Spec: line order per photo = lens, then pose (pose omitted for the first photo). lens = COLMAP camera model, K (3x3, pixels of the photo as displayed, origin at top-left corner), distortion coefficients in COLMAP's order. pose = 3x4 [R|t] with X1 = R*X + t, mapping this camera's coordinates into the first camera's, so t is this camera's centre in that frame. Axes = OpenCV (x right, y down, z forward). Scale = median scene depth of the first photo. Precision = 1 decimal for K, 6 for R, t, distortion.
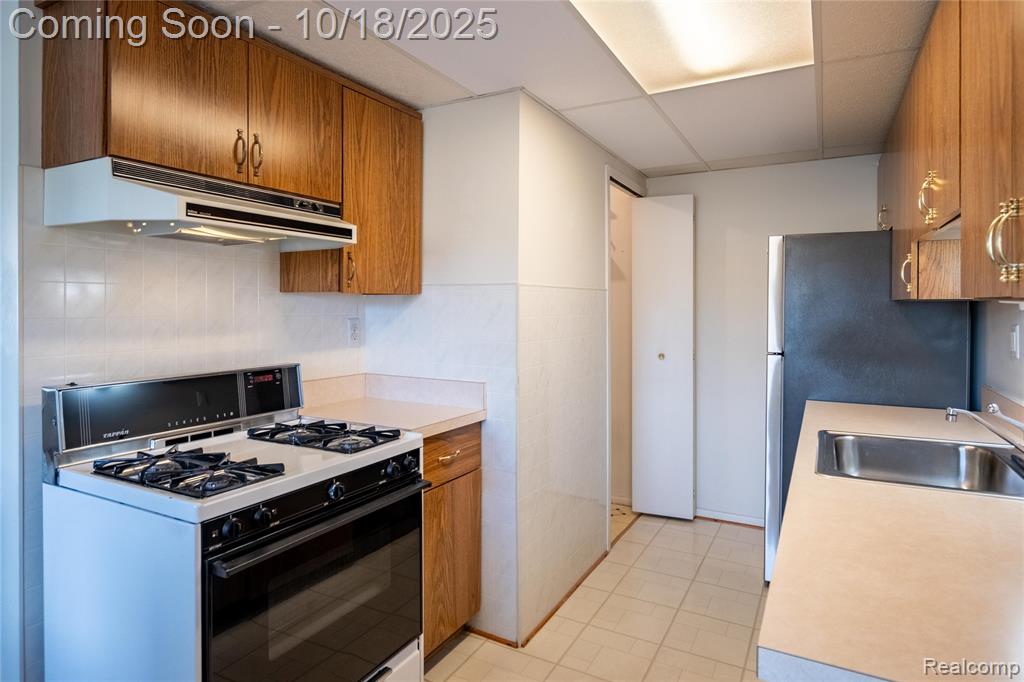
lens RADIAL K [[581.6, 0, 517.3], [0, 581.6, 307.1], [0, 0, 1]] dist [0.010251, -0.006549]
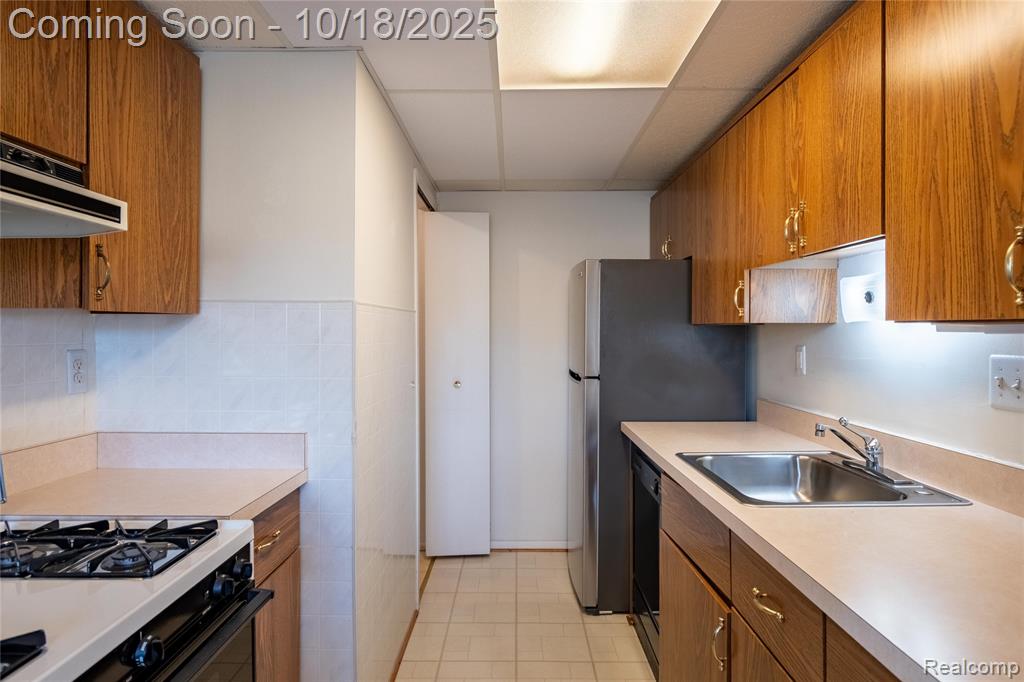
lens RADIAL K [[581.6, 0, 513.5], [0, 581.6, 332.8], [0, 0, 1]] dist [0.010251, -0.006549]
pose [[0.886366, -0.004467, 0.462963, -0.174956], [0.004596, 0.999989, 0.000848, 0.001949], [-0.462962, 0.001376, 0.886377, 0.221893]]
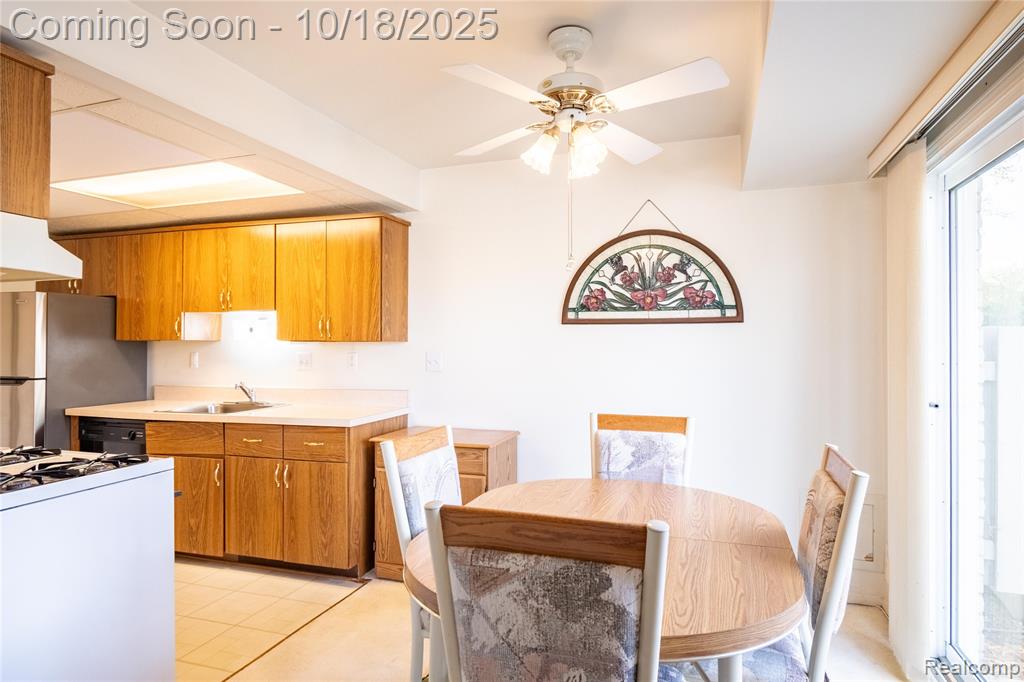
lens RADIAL K [[581.6, 0, 519.9], [0, 581.6, 330.1], [0, 0, 1]] dist [0.010251, -0.006549]
pose [[-0.164714, 0.020455, 0.986129, -1.297134], [0.006779, 0.999785, -0.019606, 0.000235], [-0.986318, 0.003456, -0.164817, 0.155904]]
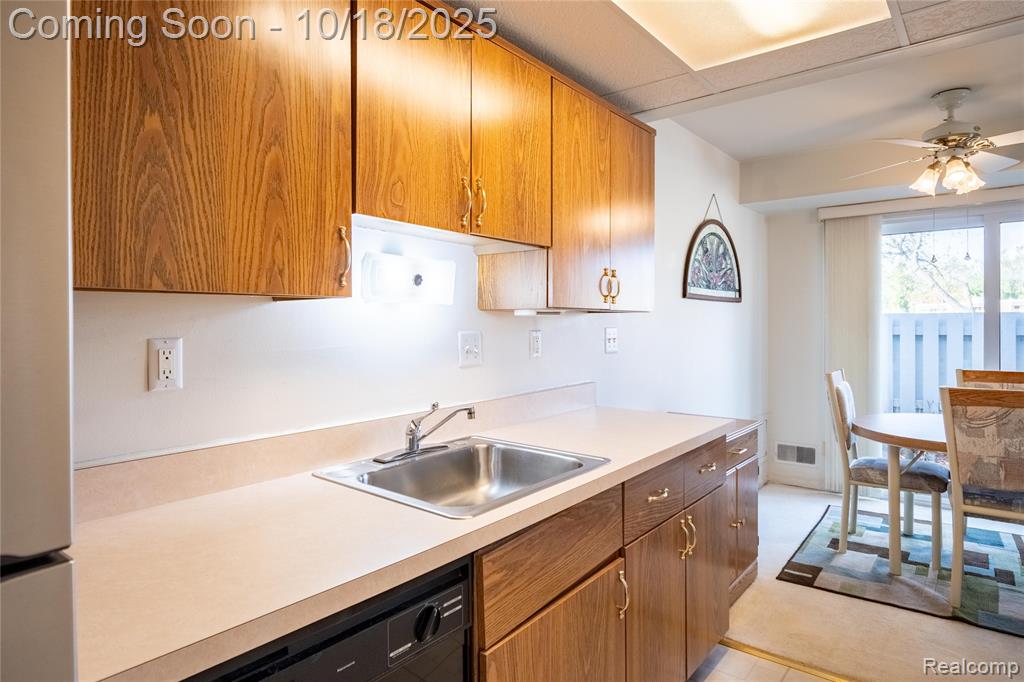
lens RADIAL K [[581.6, 0, 519.7], [0, 581.6, 323.6], [0, 0, 1]] dist [0.010251, -0.006549]
pose [[-0.981076, -0.000321, 0.193622, 0.295425], [0.001334, 0.999964, 0.008417, 0.009011], [-0.193618, 0.008516, -0.981040, 1.371995]]
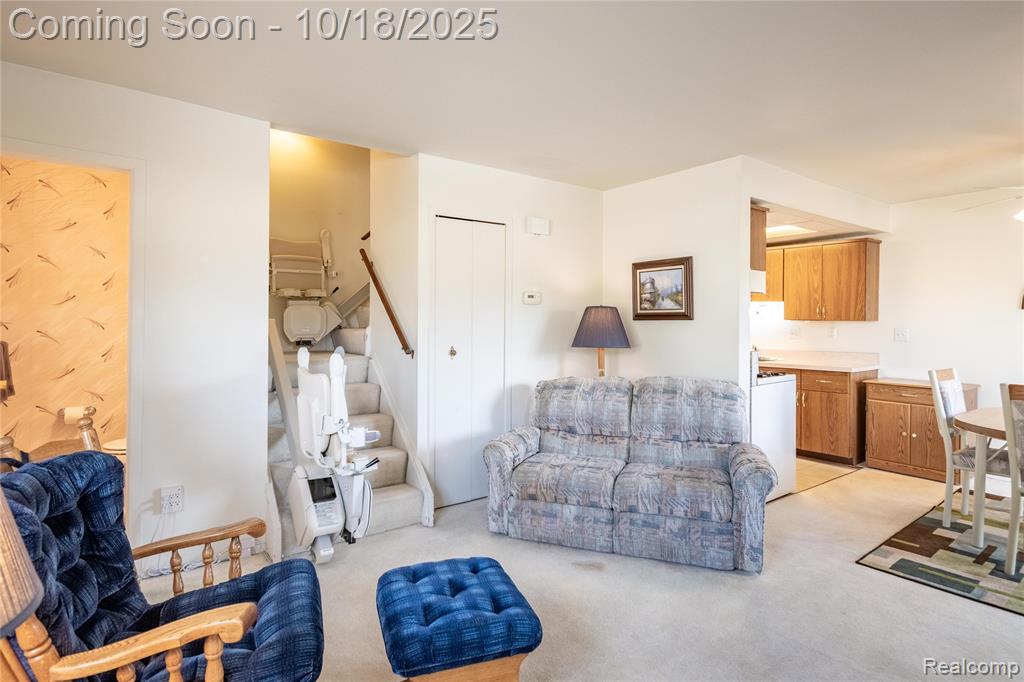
lens RADIAL K [[531.2, 0, 504.0], [0, 531.2, 318.5], [0, 0, 1]] dist [0.005008, -0.005197]
pose [[0.448202, 0.005076, 0.893918, -2.347614], [-0.001160, 0.999986, -0.005097, 0.001206], [-0.893931, 0.001248, 0.448202, 0.611098]]
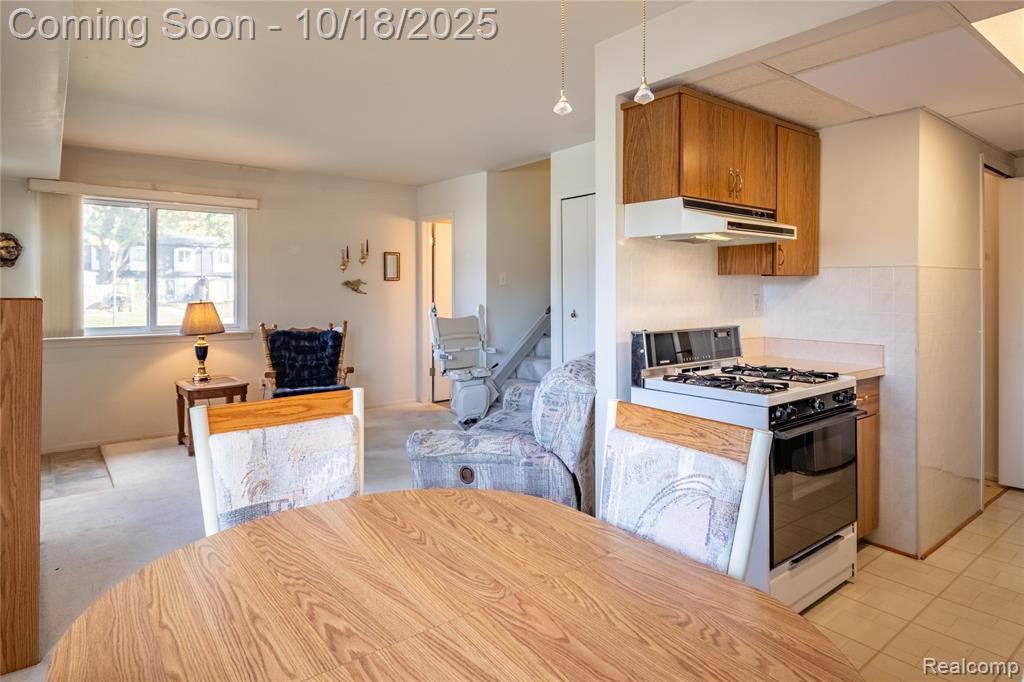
lens RADIAL K [[581.6, 0, 528.3], [0, 581.6, 294.2], [0, 0, 1]] dist [0.010251, -0.006549]
pose [[0.919662, -0.001559, -0.392709, -0.280066], [0.004482, 0.999969, 0.006527, 0.009496], [0.392686, -0.007763, 0.919640, -0.473657]]
